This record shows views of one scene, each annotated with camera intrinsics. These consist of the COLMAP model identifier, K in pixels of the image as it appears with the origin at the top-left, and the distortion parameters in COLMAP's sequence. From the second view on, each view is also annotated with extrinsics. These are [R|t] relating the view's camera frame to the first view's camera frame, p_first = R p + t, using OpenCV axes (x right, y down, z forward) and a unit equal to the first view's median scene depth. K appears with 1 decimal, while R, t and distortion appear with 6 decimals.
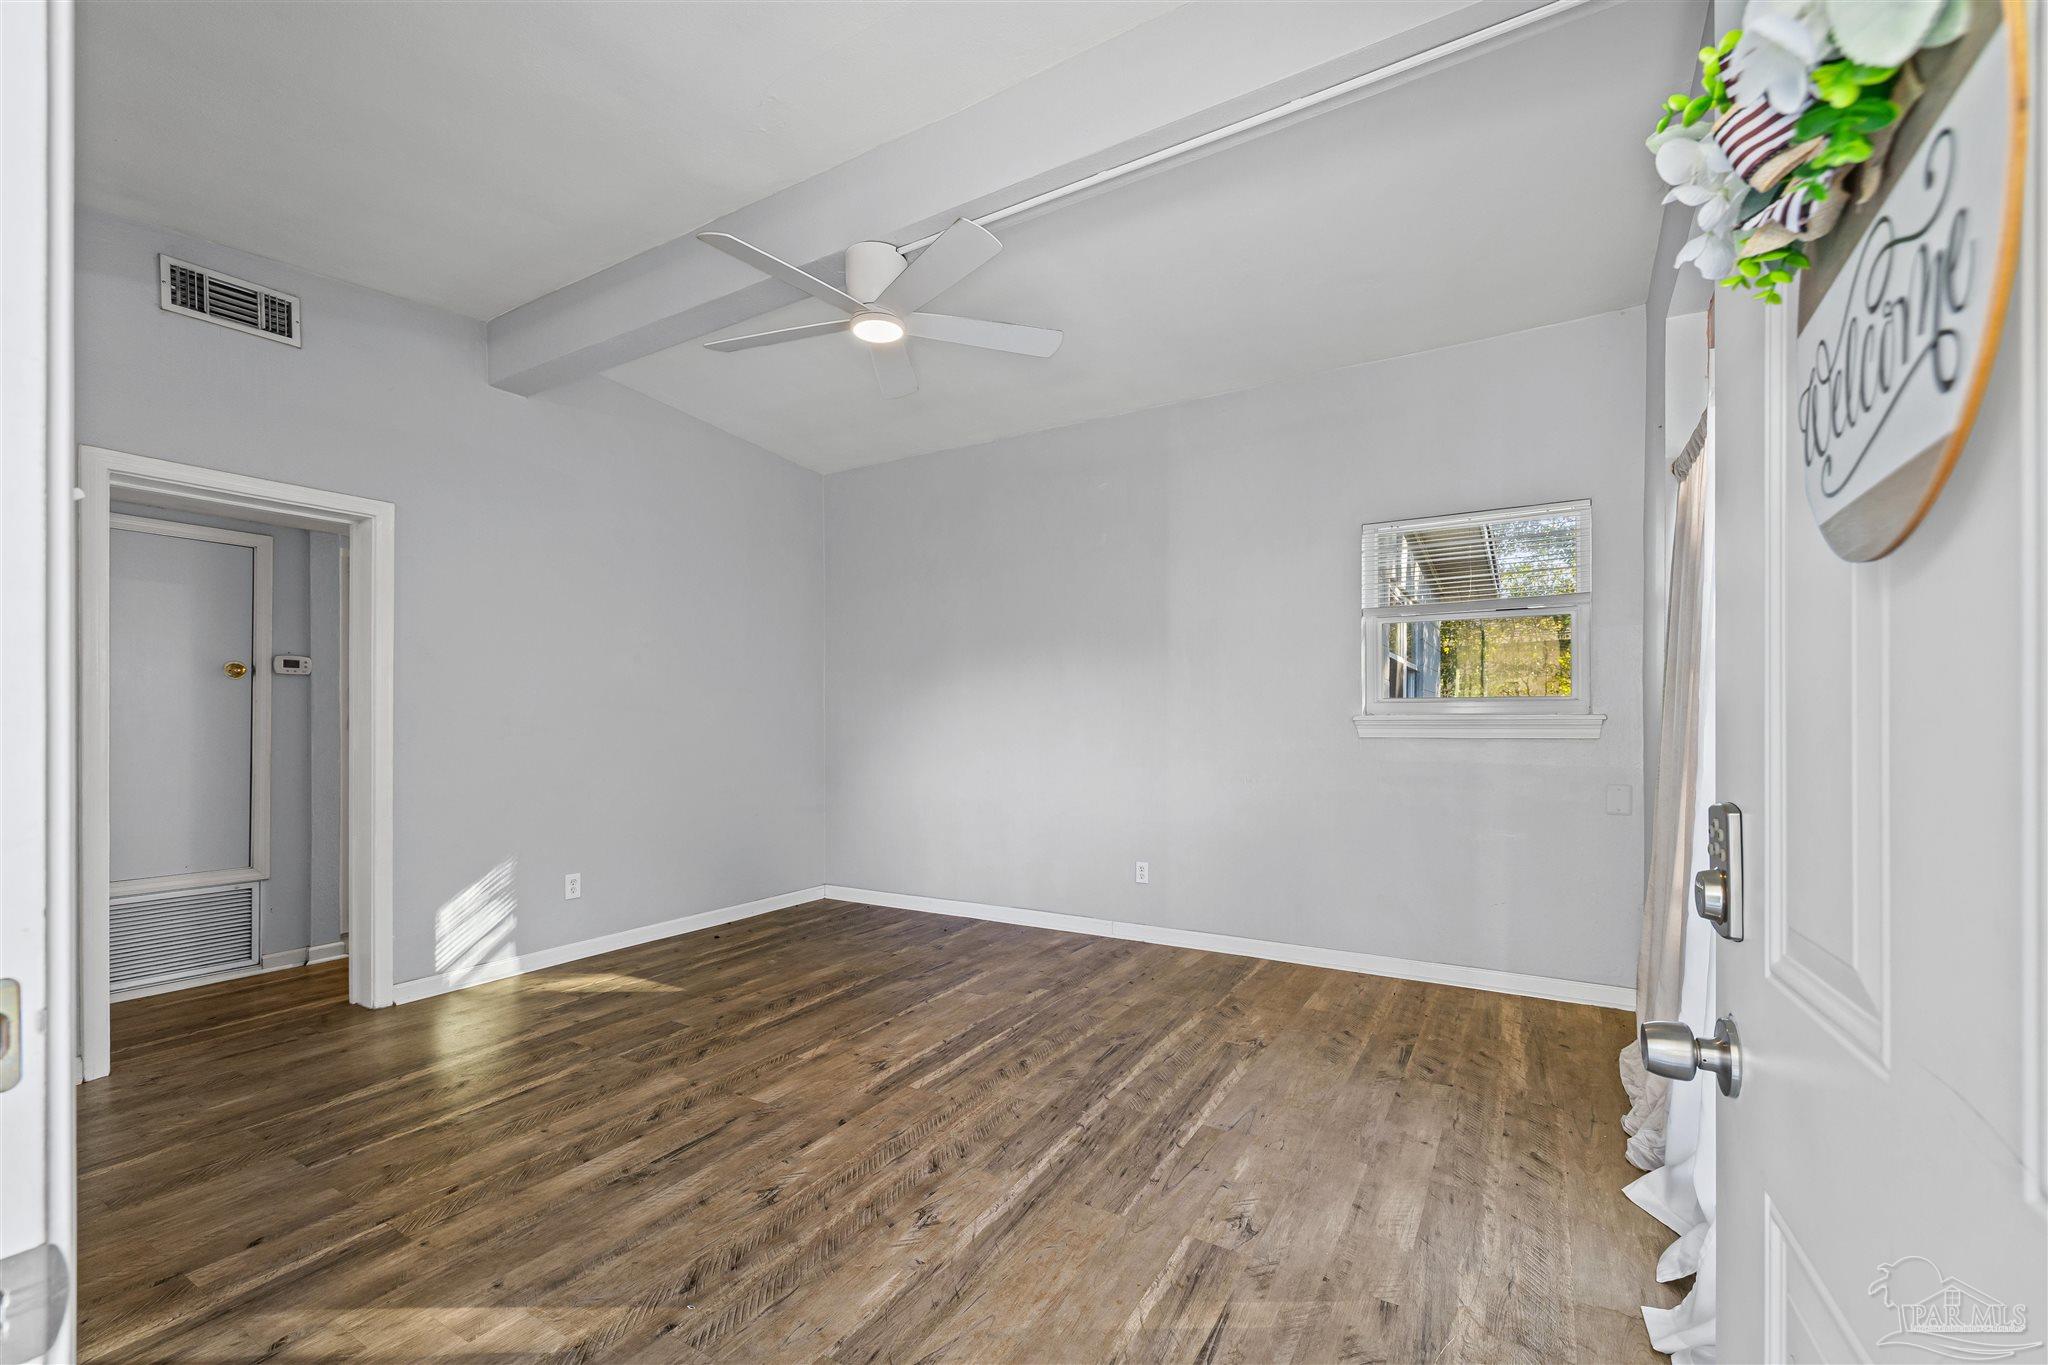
lens RADIAL K [[864.3, 0, 1023.0], [0, 864.3, 721.1], [0, 0, 1]] dist [0.001407, 0.000087]
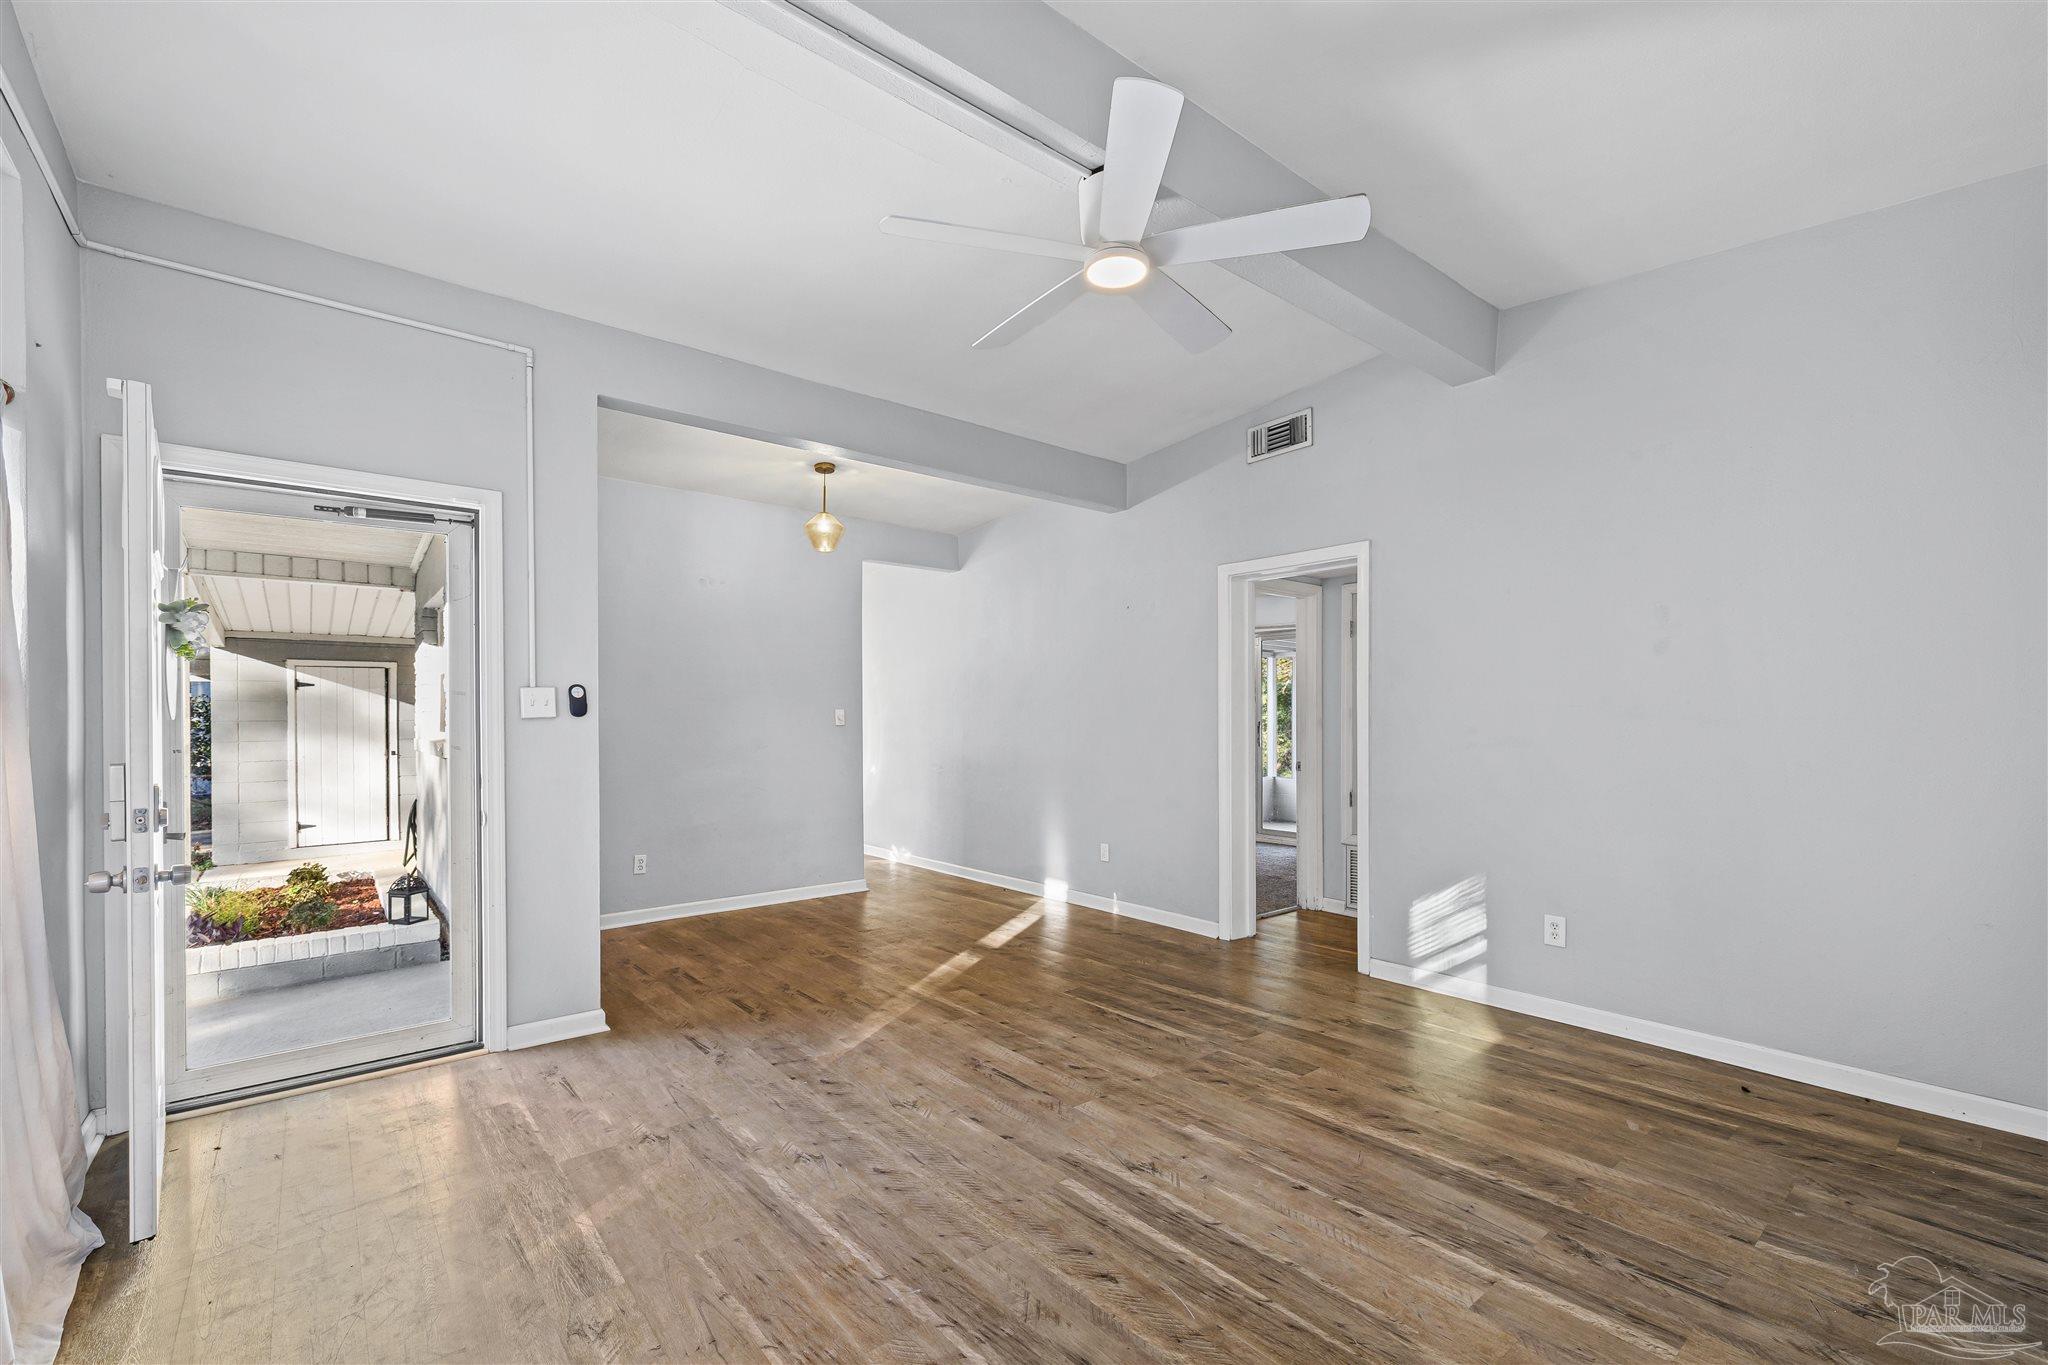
lens RADIAL K [[864.3, 0, 1013.5], [0, 864.3, 712.7], [0, 0, 1]] dist [0.001407, 0.000087]
pose [[-0.339705, 0.000261, -0.940532, 0.614291], [0.004870, 0.999987, -0.001481, -0.026205], [0.940519, -0.005083, -0.339702, 1.123314]]
